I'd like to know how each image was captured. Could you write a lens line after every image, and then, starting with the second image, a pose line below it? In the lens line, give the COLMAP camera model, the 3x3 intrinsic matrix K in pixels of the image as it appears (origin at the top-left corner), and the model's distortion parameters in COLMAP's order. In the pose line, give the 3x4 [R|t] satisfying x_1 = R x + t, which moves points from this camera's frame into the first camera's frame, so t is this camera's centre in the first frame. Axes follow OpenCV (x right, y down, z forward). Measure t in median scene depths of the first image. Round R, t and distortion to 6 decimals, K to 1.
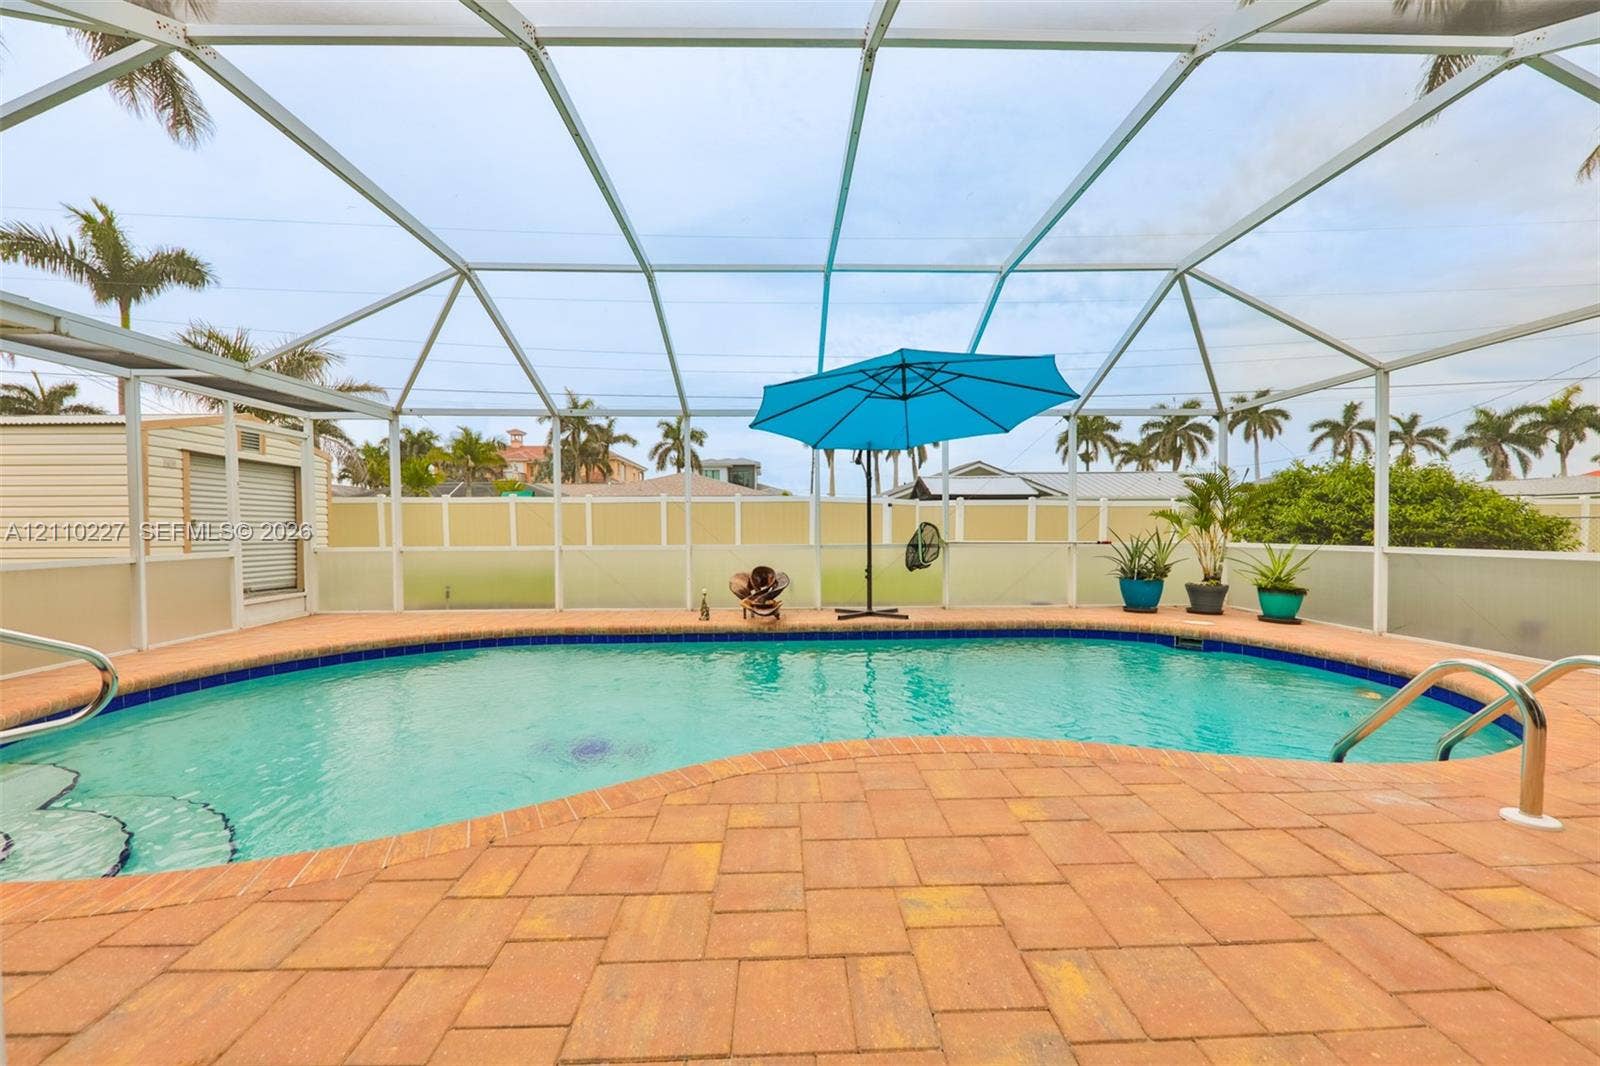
lens RADIAL K [[585.7, 0, 798.2], [0, 585.7, 539.3], [0, 0, 1]] dist [0.000251, -0.003340]
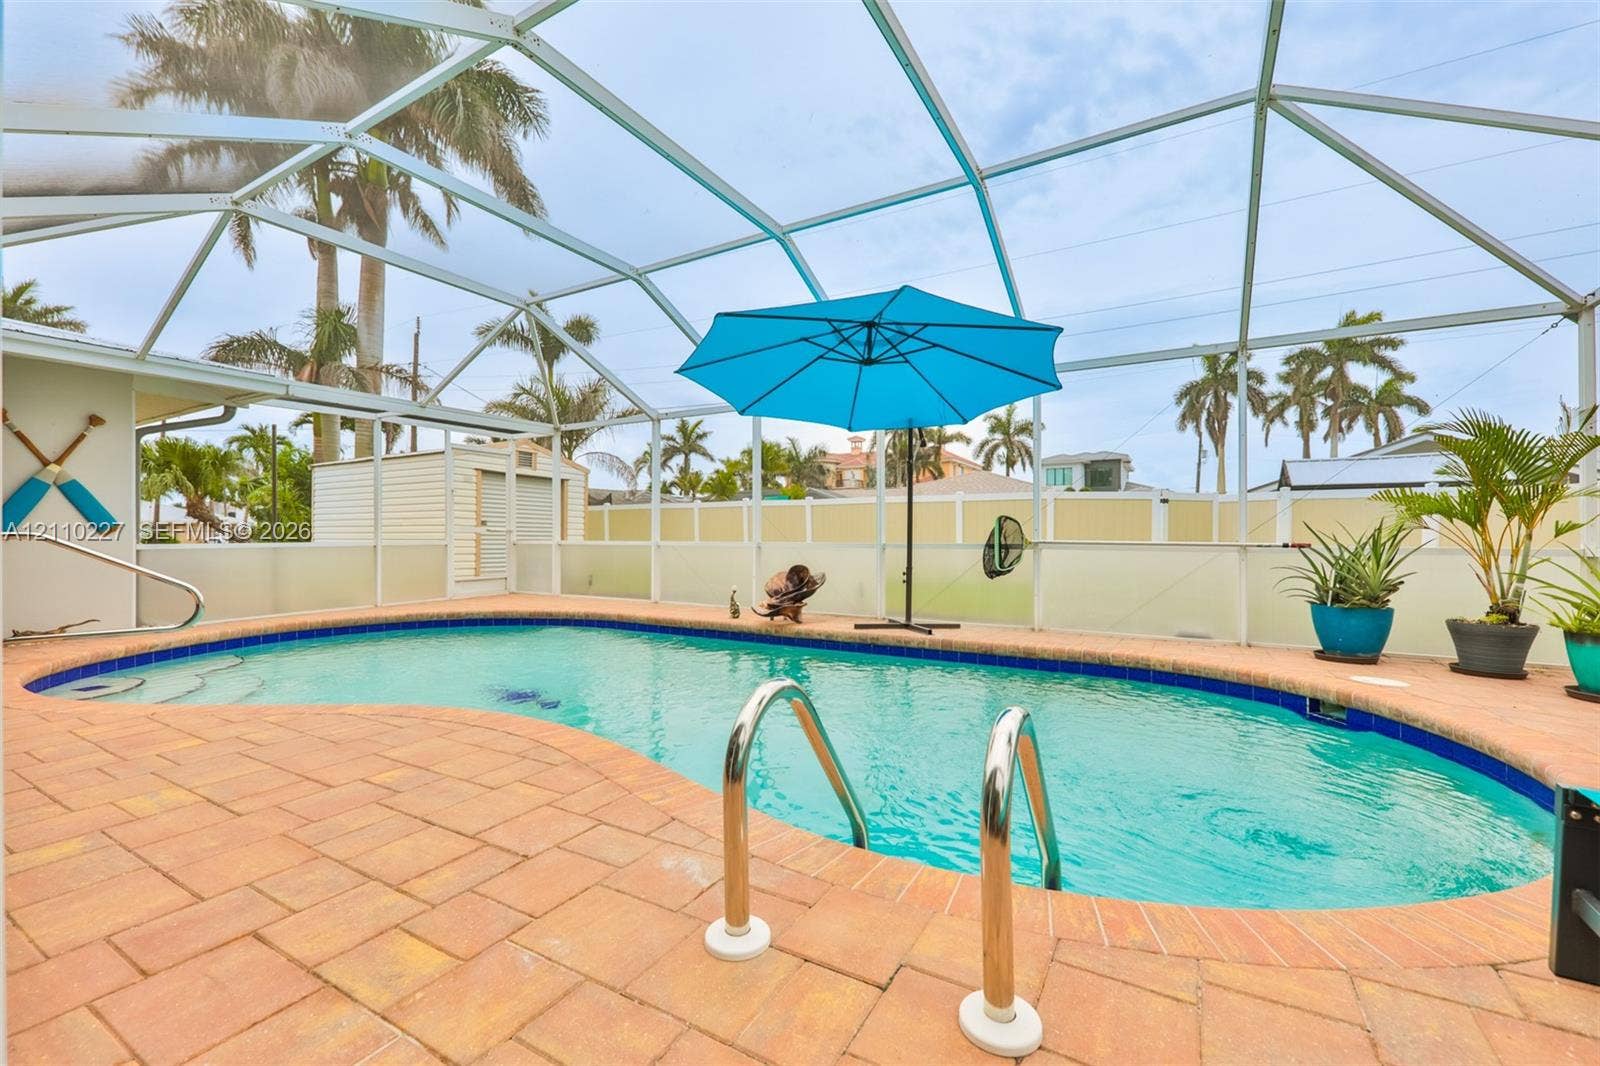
lens RADIAL K [[663.7, 0, 798.7], [0, 663.7, 528.5], [0, 0, 1]] dist [0.007510, -0.000422]
pose [[0.847786, 0.000707, -0.530338, 0.474603], [-0.018545, 0.999427, -0.028313, 0.018113], [0.530014, 0.033839, 0.847313, 0.116304]]
